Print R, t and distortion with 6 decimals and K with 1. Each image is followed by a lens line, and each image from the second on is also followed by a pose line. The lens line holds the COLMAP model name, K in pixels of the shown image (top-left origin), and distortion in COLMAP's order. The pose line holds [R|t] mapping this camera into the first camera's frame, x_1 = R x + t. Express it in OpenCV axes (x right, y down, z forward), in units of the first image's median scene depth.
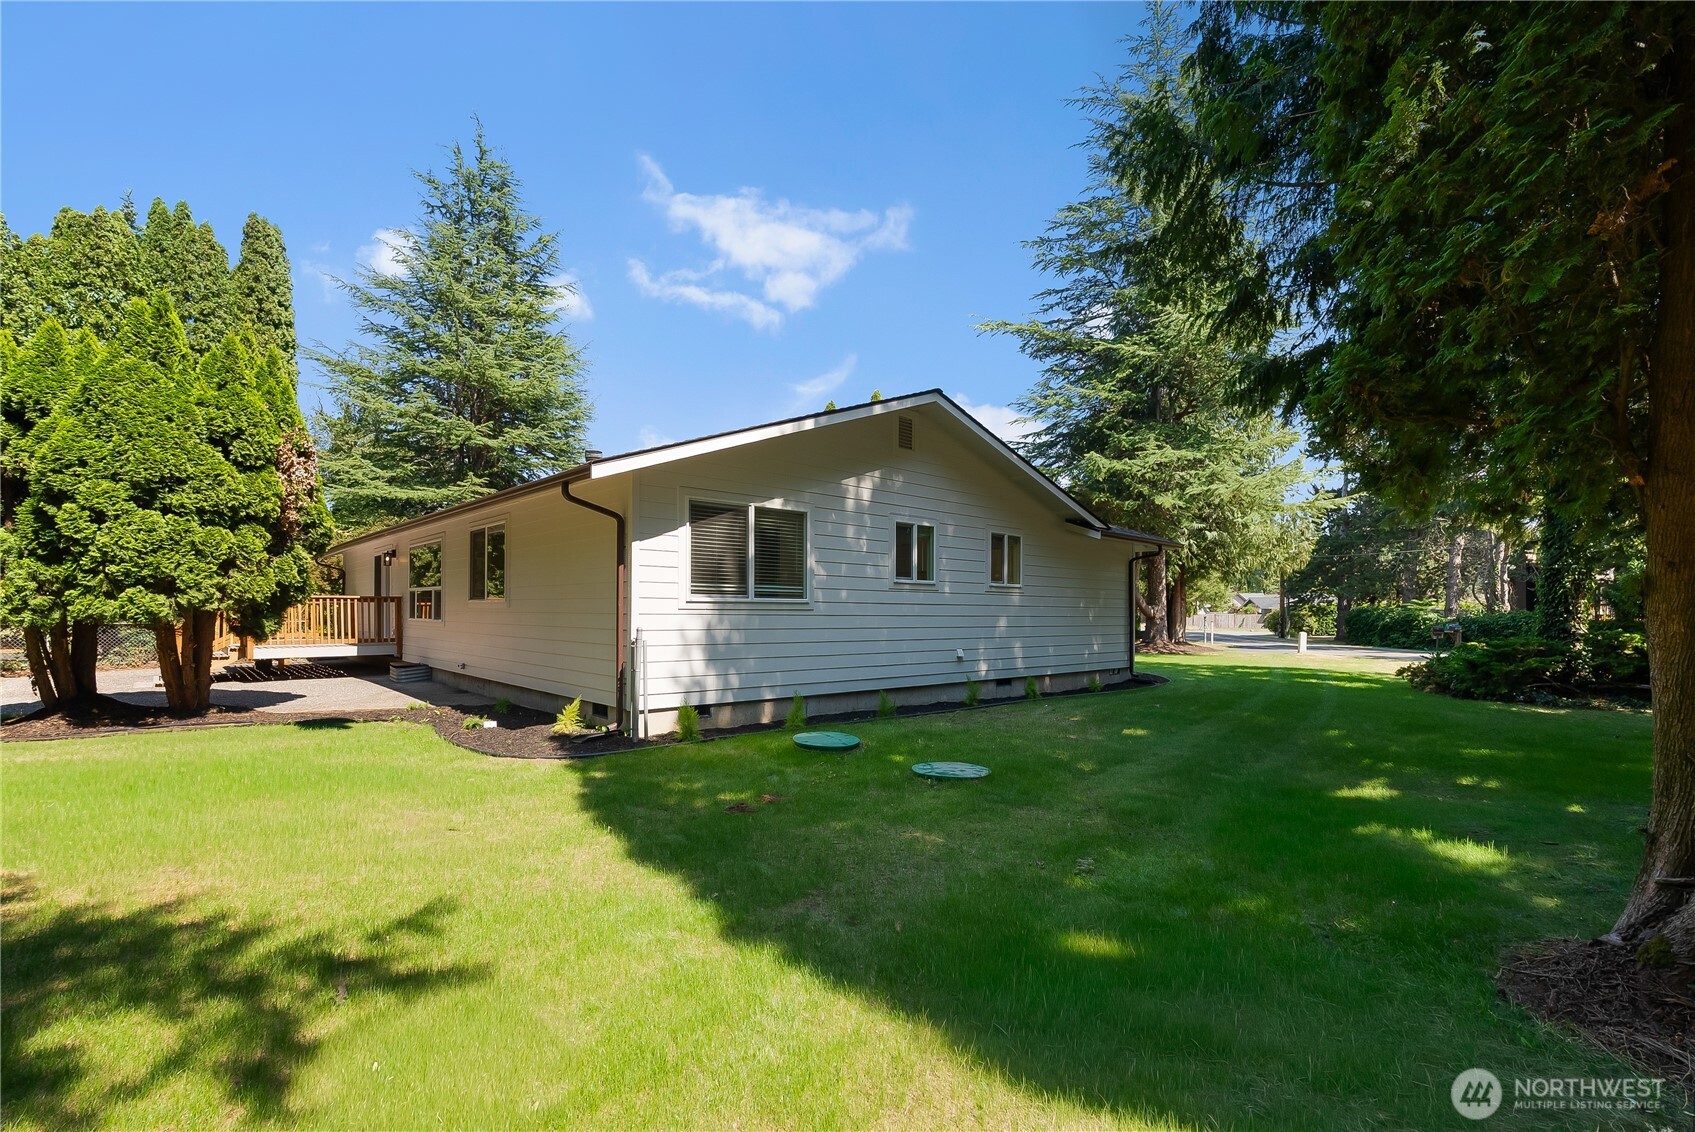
lens RADIAL K [[782.2, 0, 853.2], [0, 782.2, 591.8], [0, 0, 1]] dist [-0.002632, -0.000360]
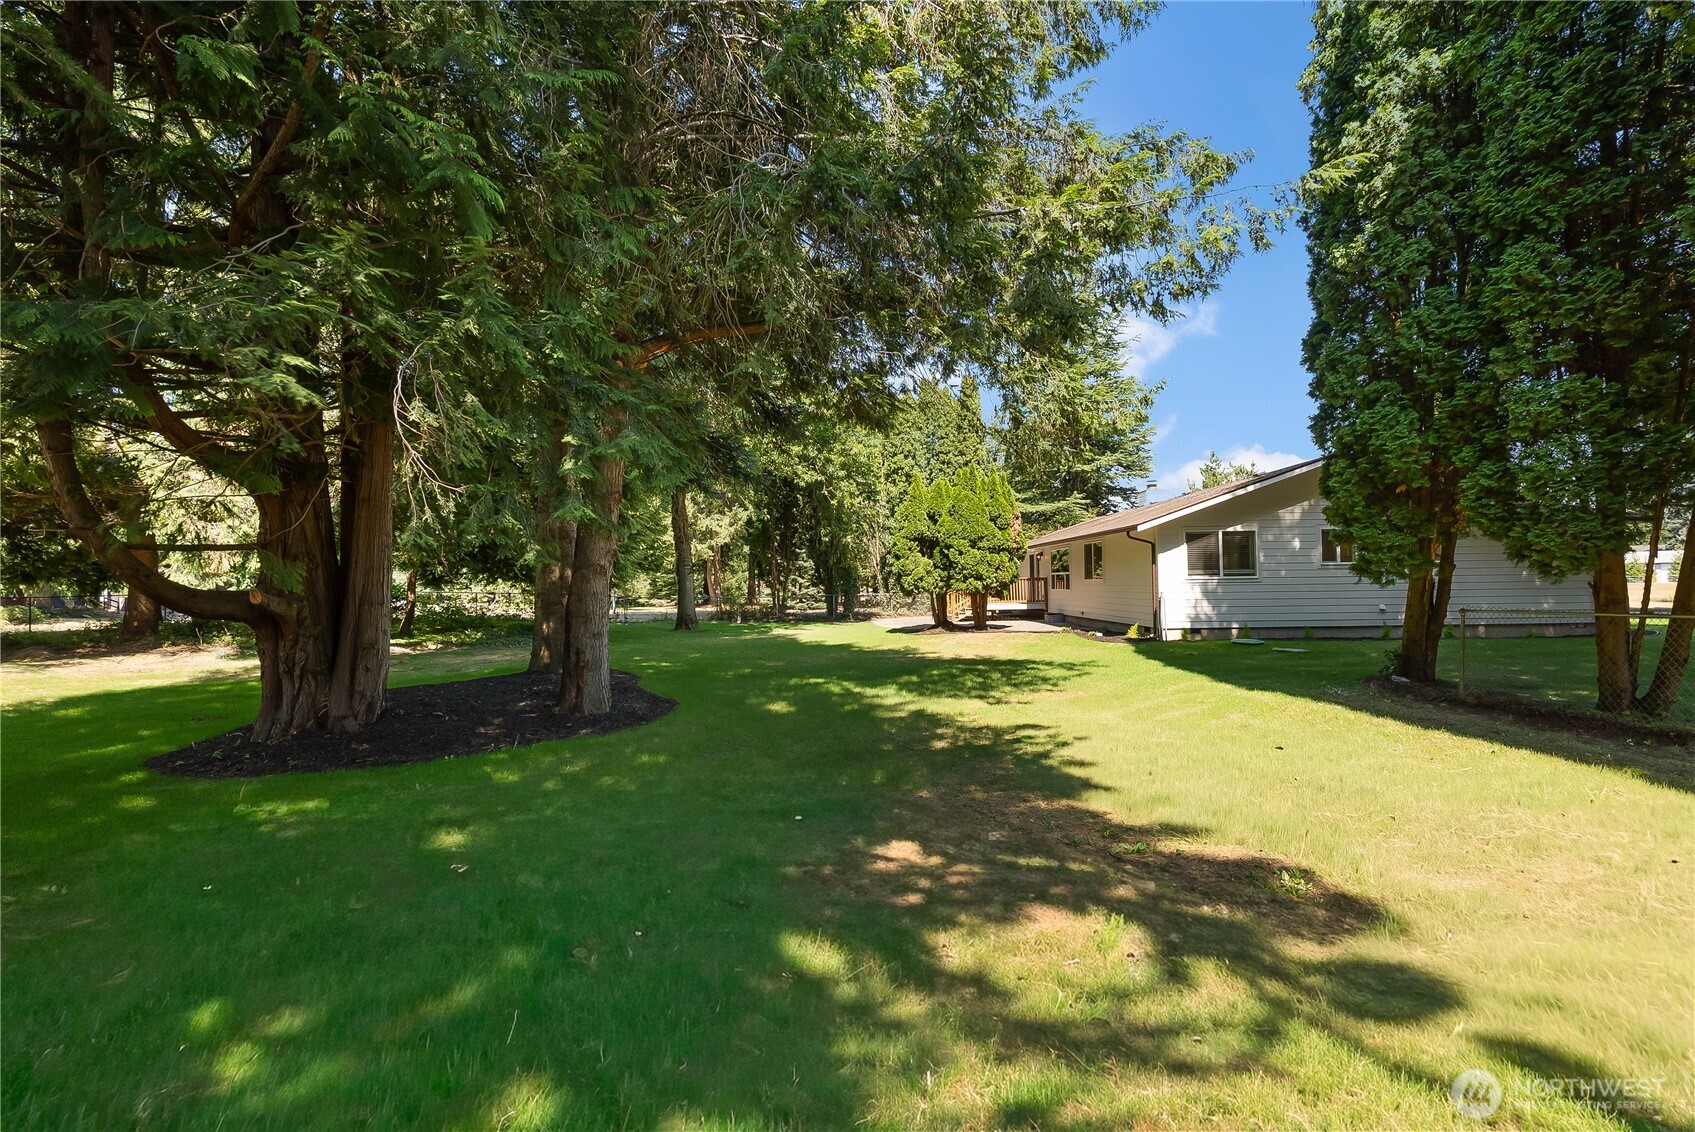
lens RADIAL K [[782.2, 0, 853.2], [0, 782.2, 591.8], [0, 0, 1]] dist [-0.002632, -0.000360]
pose [[0.754681, -0.009737, -0.656019, 0.470354], [0.034242, 0.999112, 0.024563, -0.034977], [0.655197, -0.041001, 0.754344, -1.134068]]
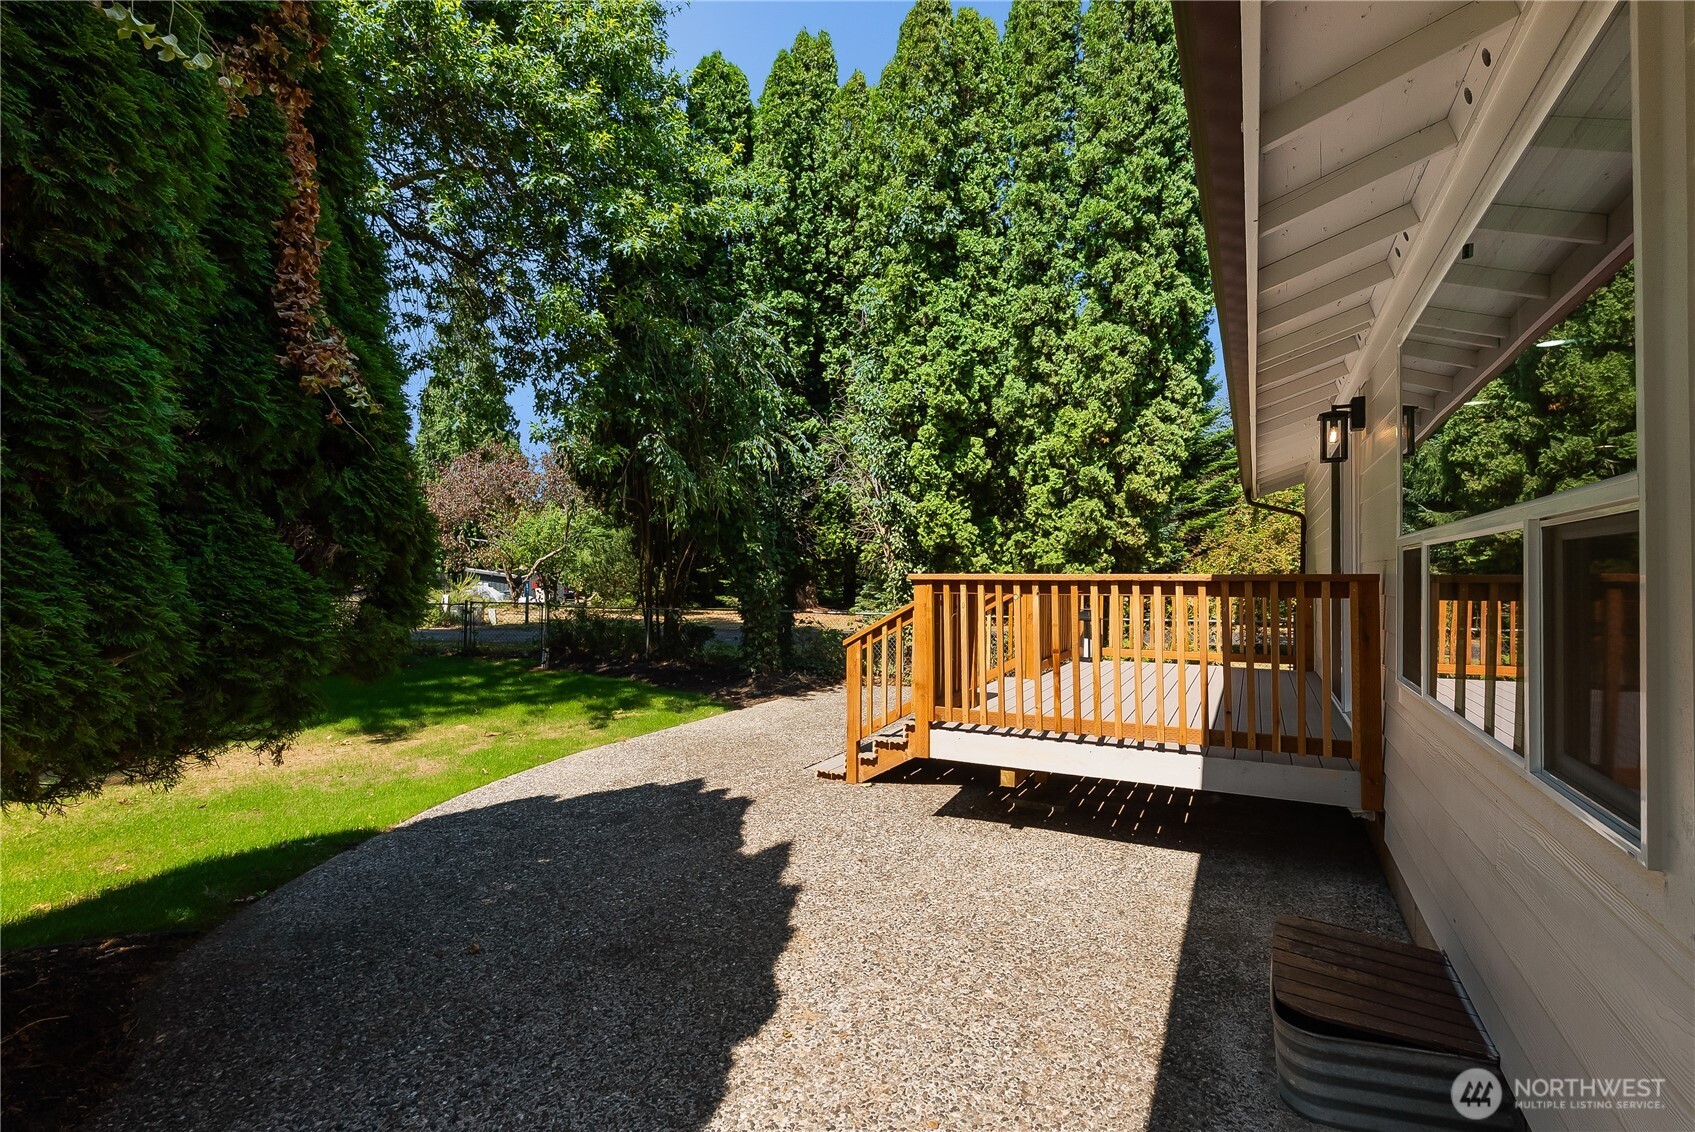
lens RADIAL K [[782.2, 0, 853.2], [0, 782.2, 591.8], [0, 0, 1]] dist [-0.002632, -0.000360]
pose [[0.368450, 0.010328, -0.929590, -0.680292], [-0.004917, 0.999946, 0.009161, 0.015679], [0.929635, 0.001196, 0.368481, 1.249761]]
